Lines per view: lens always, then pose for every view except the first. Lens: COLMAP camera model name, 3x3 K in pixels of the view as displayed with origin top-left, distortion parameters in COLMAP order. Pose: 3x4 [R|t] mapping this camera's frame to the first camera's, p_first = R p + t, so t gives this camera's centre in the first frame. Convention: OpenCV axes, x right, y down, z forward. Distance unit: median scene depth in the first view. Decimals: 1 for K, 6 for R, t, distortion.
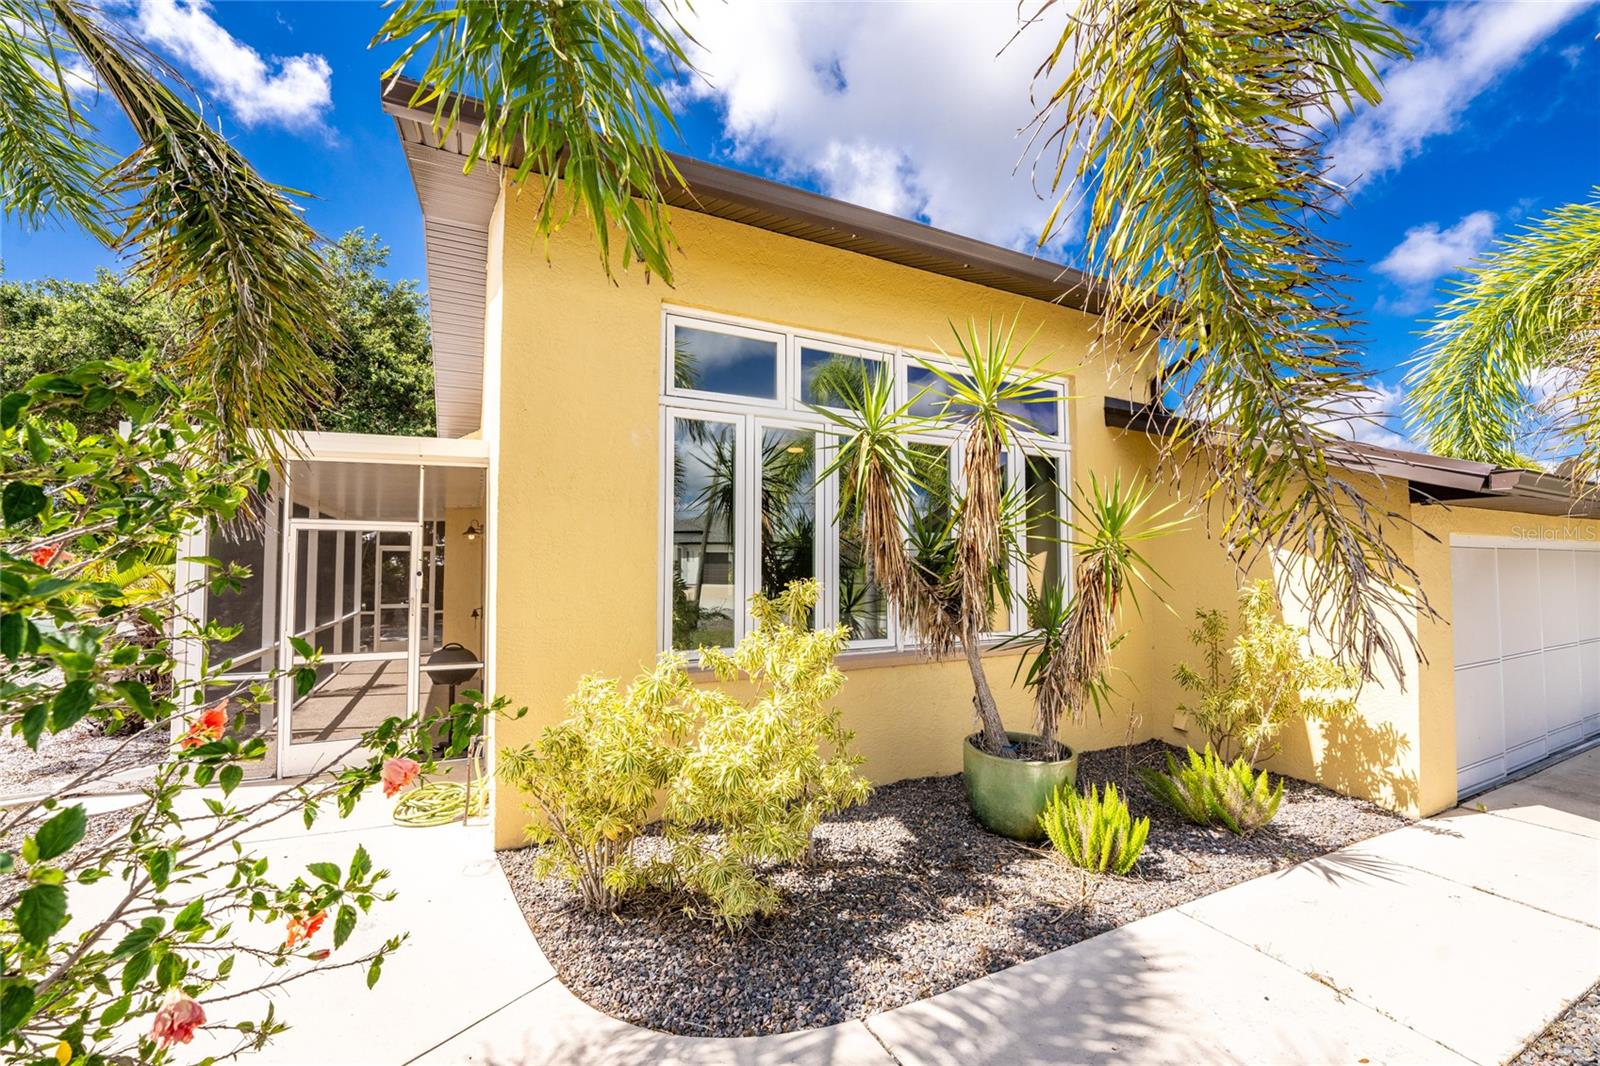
lens RADIAL K [[650.9, 0, 801.4], [0, 650.9, 533.2], [0, 0, 1]] dist [-0.022582, 0.000366]
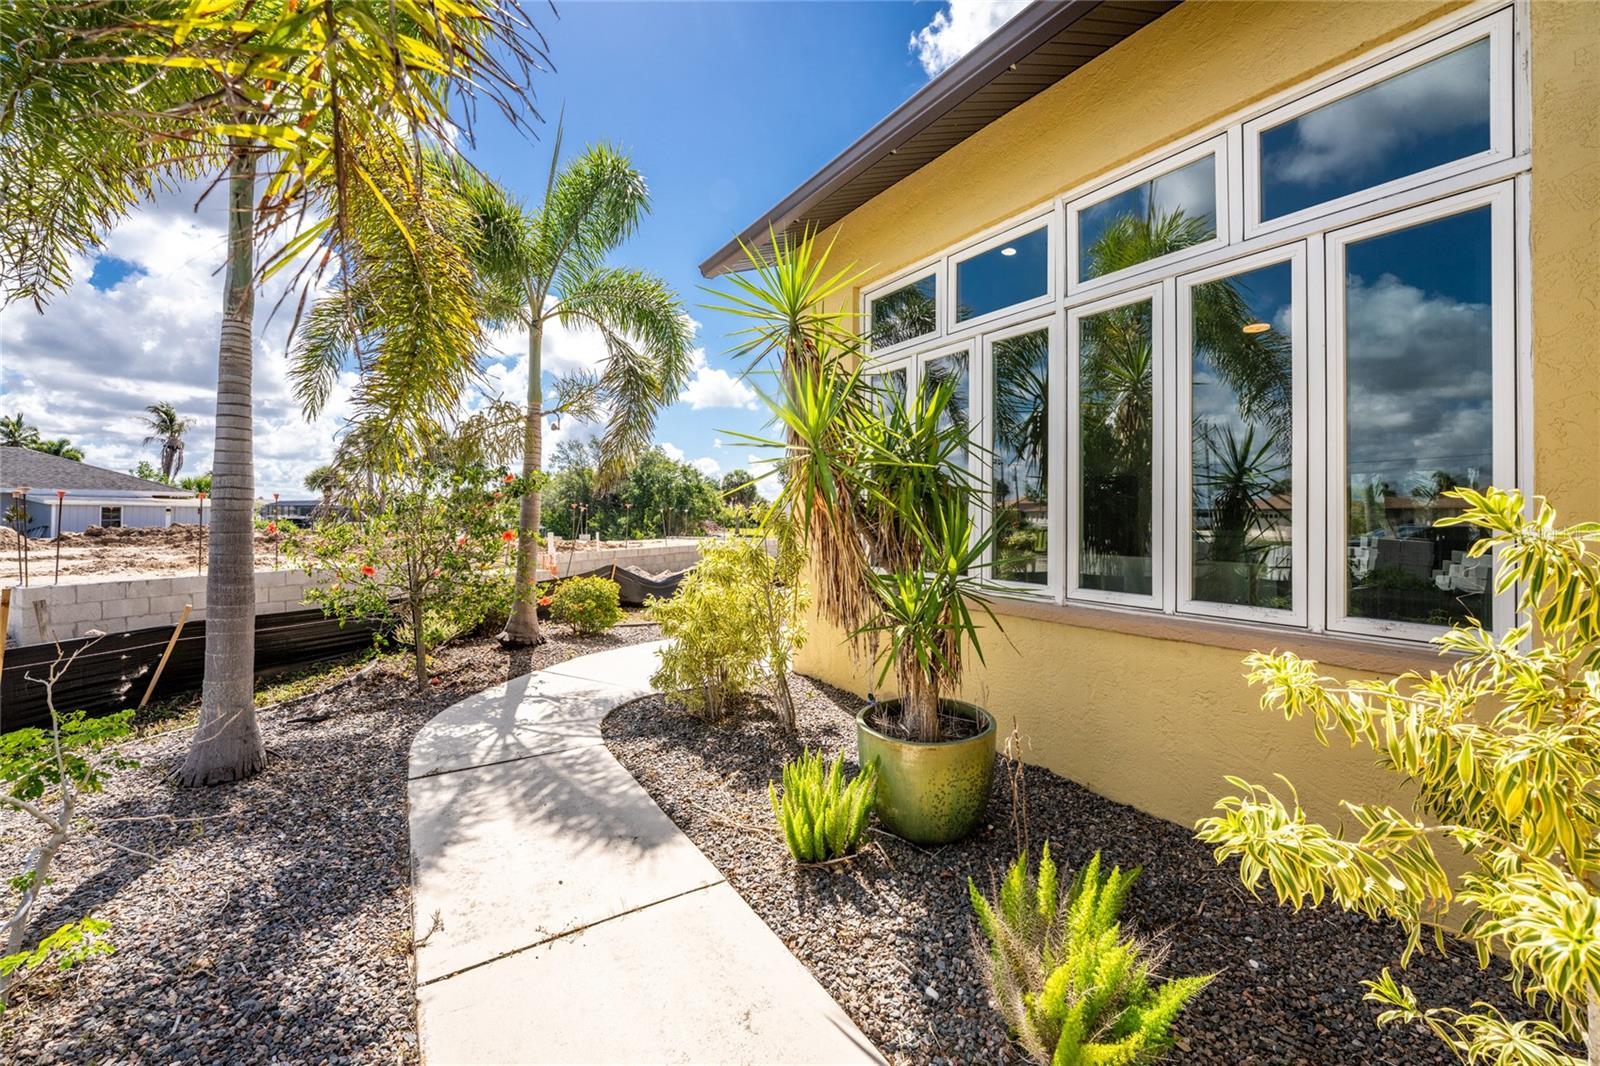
lens RADIAL K [[650.9, 0, 798.9], [0, 650.9, 521.8], [0, 0, 1]] dist [-0.022582, 0.000366]
pose [[0.092941, 0.010350, -0.995618, 0.931482], [0.044523, 0.998903, 0.014540, 0.065510], [0.994676, -0.045679, 0.092378, 0.675987]]
